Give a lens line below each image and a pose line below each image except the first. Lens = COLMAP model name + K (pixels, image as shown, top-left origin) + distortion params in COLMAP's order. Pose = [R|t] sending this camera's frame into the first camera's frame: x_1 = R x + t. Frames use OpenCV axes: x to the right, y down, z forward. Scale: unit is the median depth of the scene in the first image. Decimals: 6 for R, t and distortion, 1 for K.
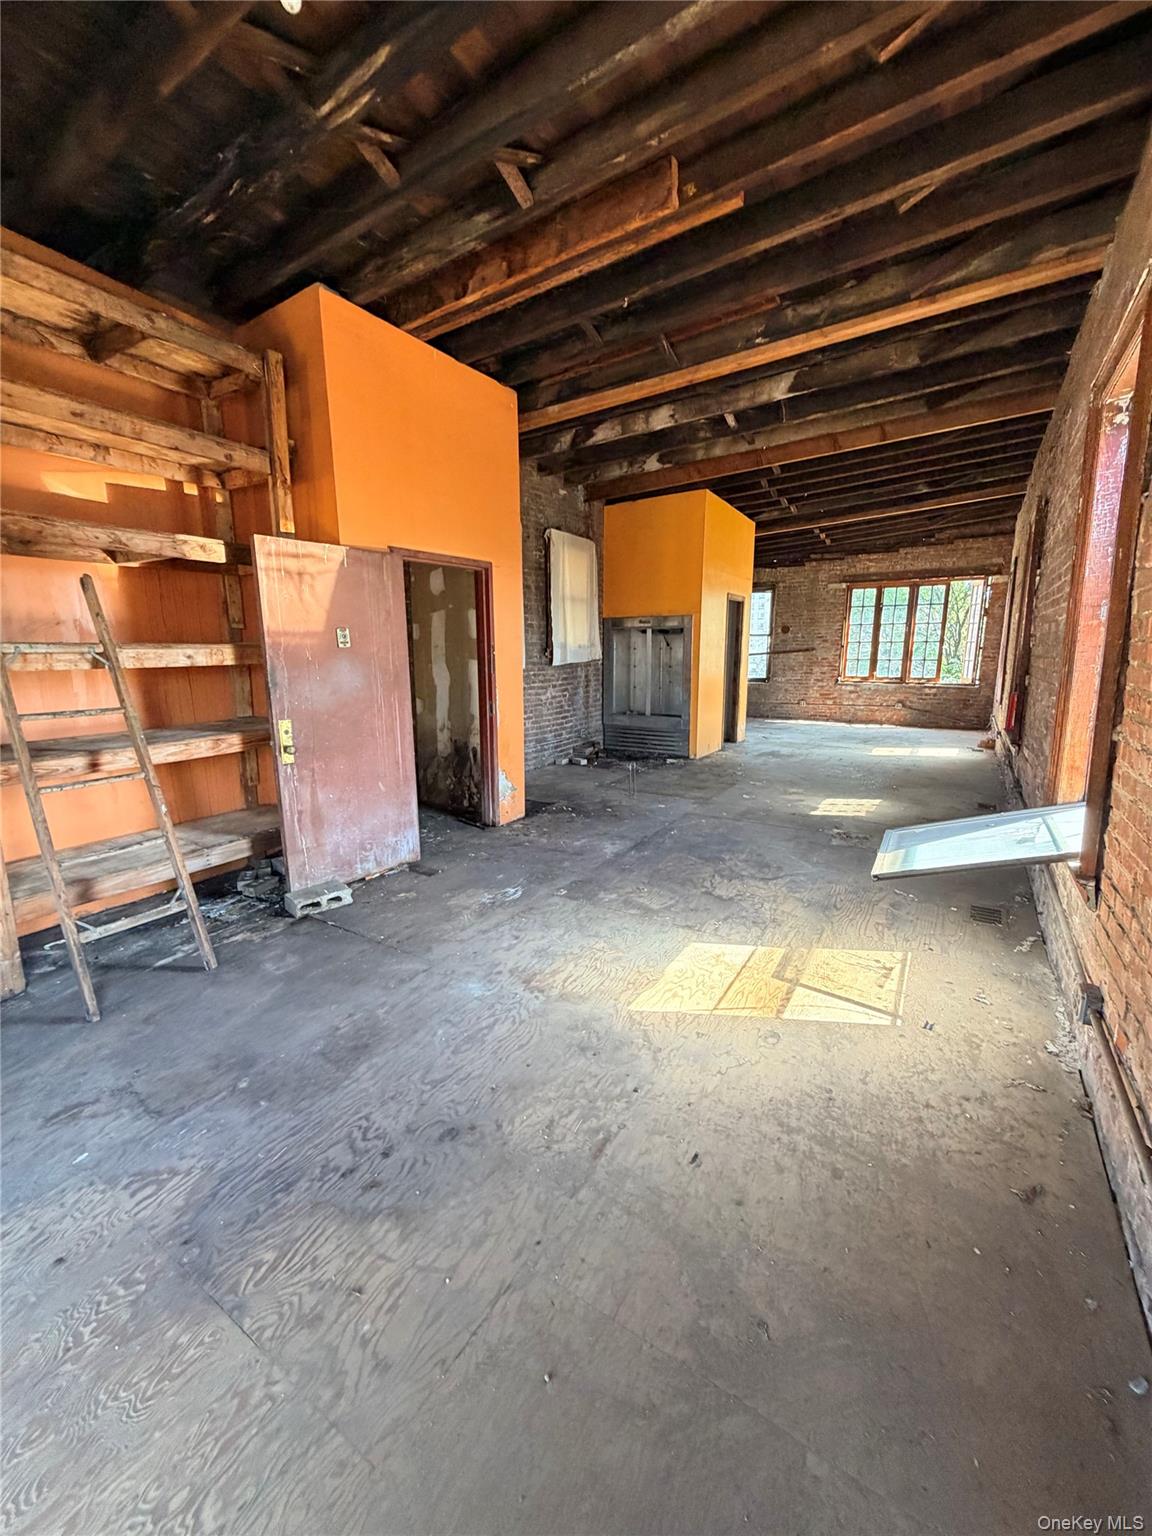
lens RADIAL K [[613.9, 0, 574.4], [0, 613.9, 767.8], [0, 0, 1]] dist [0.001182, 0.000032]
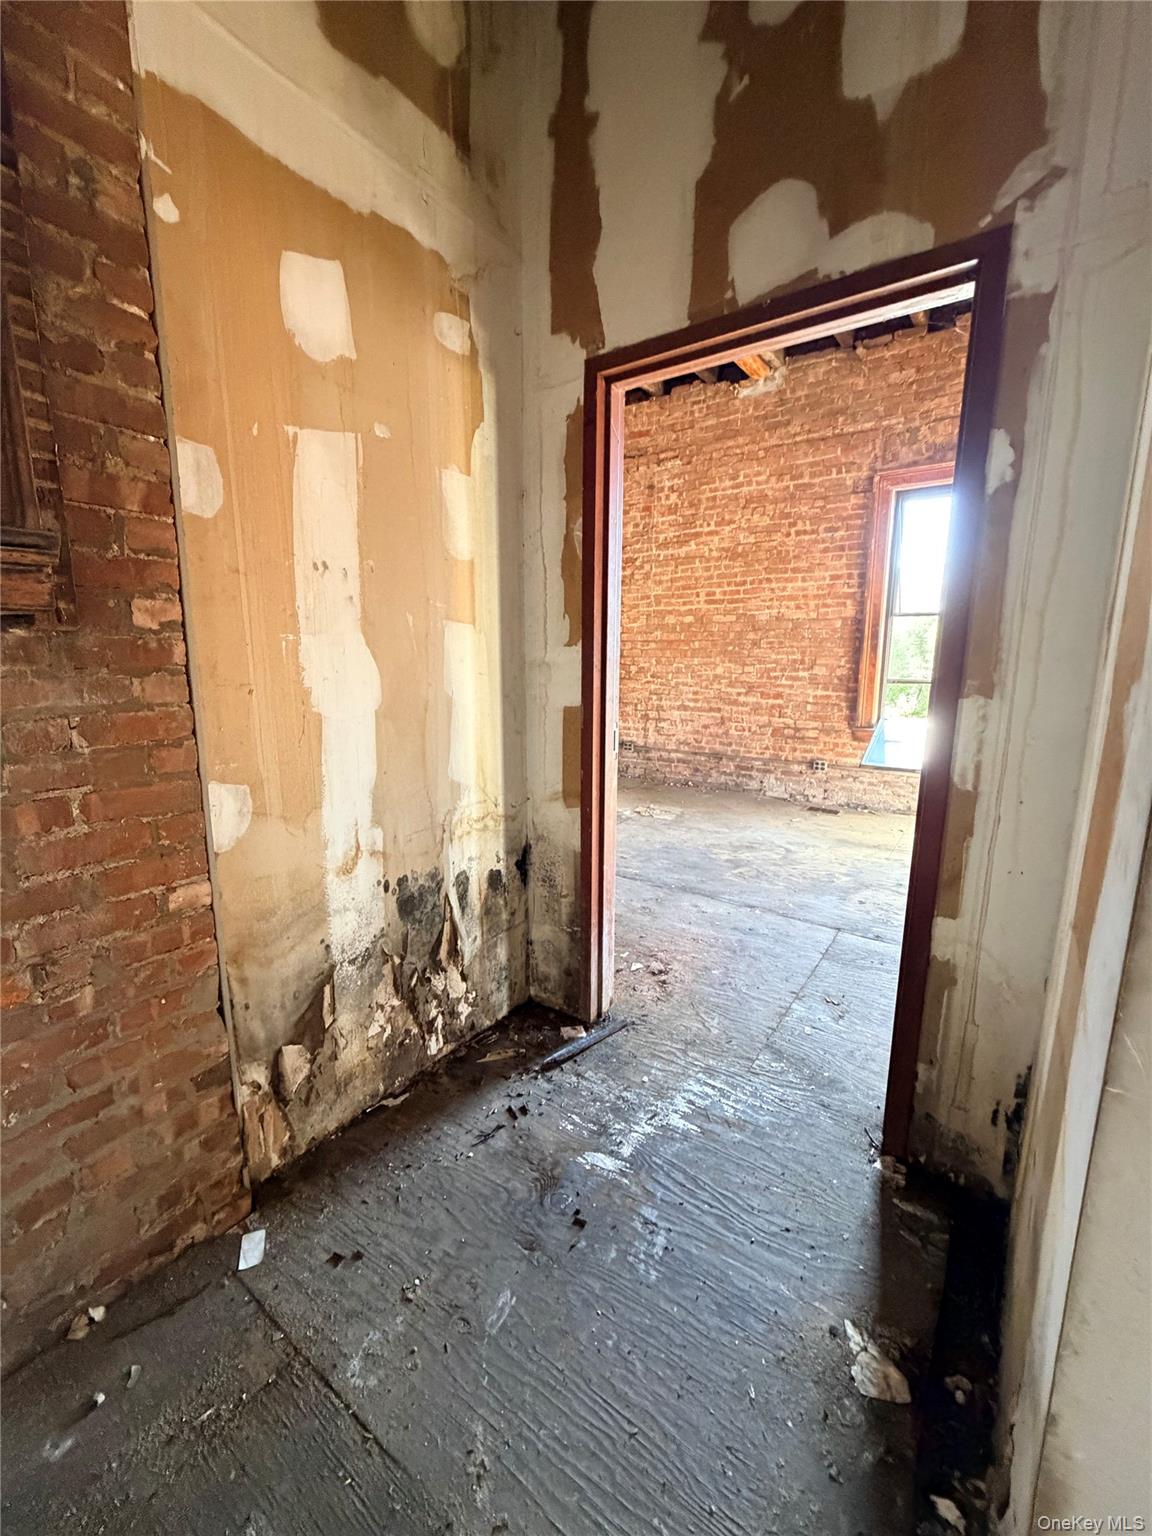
lens RADIAL K [[613.9, 0, 573.1], [0, 613.9, 756.6], [0, 0, 1]] dist [0.001182, 0.000032]
pose [[0.038999, -0.165516, 0.985436, -0.584693], [0.174416, 0.972174, 0.156386, -0.167212], [-0.983900, 0.165776, 0.066782, 1.056314]]
